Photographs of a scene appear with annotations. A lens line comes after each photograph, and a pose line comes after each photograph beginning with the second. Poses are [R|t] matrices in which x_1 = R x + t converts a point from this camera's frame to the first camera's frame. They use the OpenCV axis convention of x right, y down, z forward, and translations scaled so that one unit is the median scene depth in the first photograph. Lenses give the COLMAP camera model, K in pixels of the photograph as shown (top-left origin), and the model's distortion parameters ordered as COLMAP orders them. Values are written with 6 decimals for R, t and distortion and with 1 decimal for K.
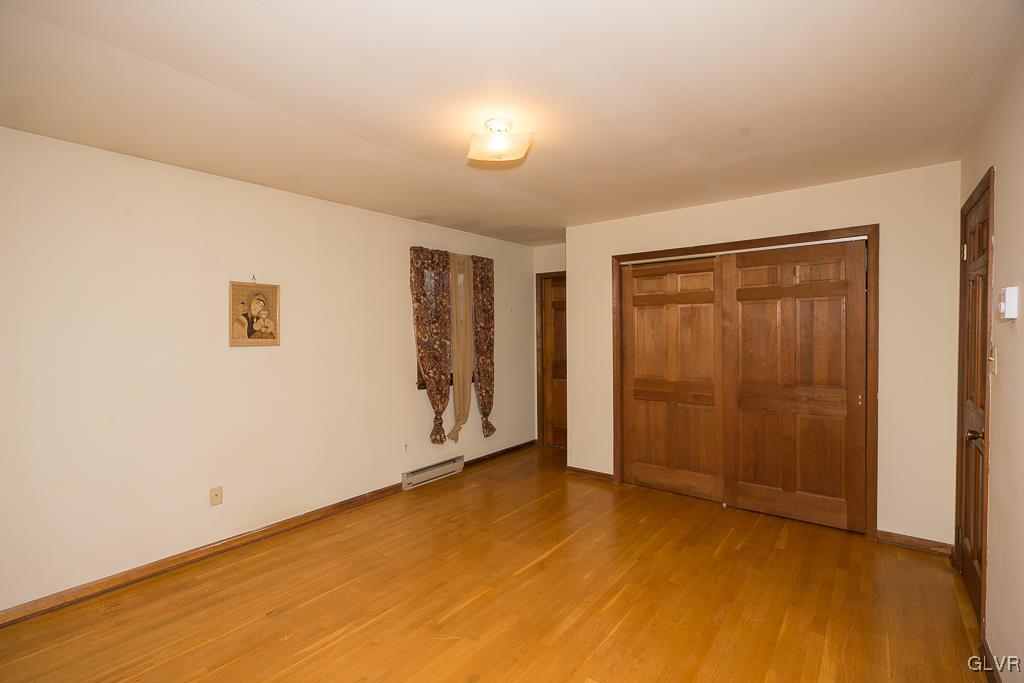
lens RADIAL K [[458.5, 0, 511.2], [0, 458.5, 340.6], [0, 0, 1]] dist [-0.010190, 0.001212]
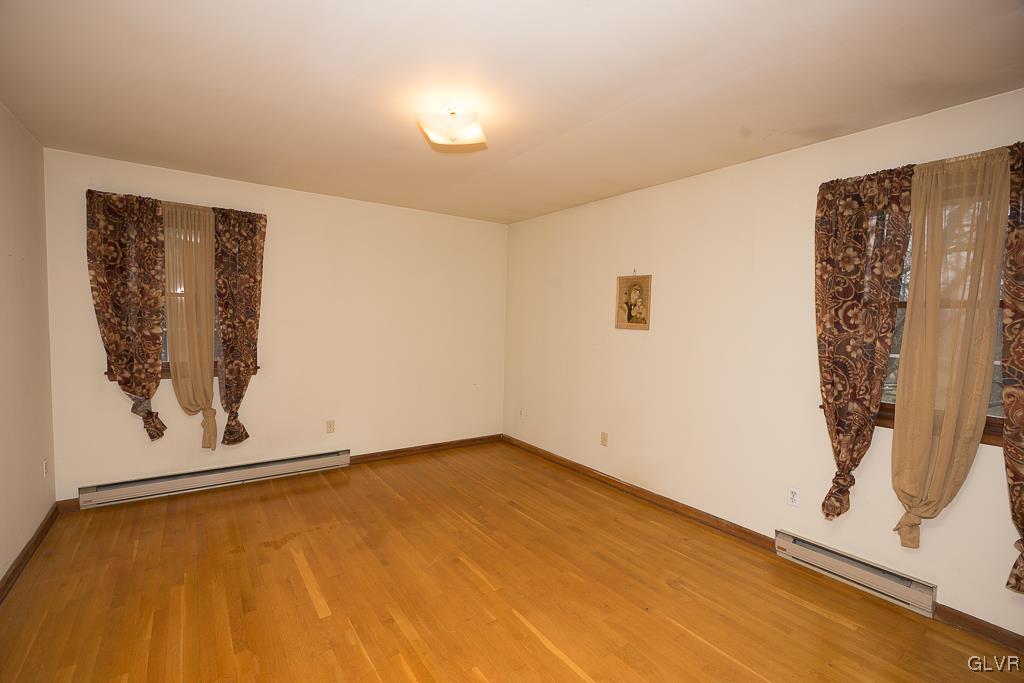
lens RADIAL K [[458.5, 0, 511.2], [0, 458.5, 340.6], [0, 0, 1]] dist [-0.010190, 0.001212]
pose [[-0.268329, 0.048177, -0.962122, 0.652118], [-0.046349, 0.996946, 0.062847, -0.018072], [0.962212, 0.061457, -0.265277, 0.994892]]
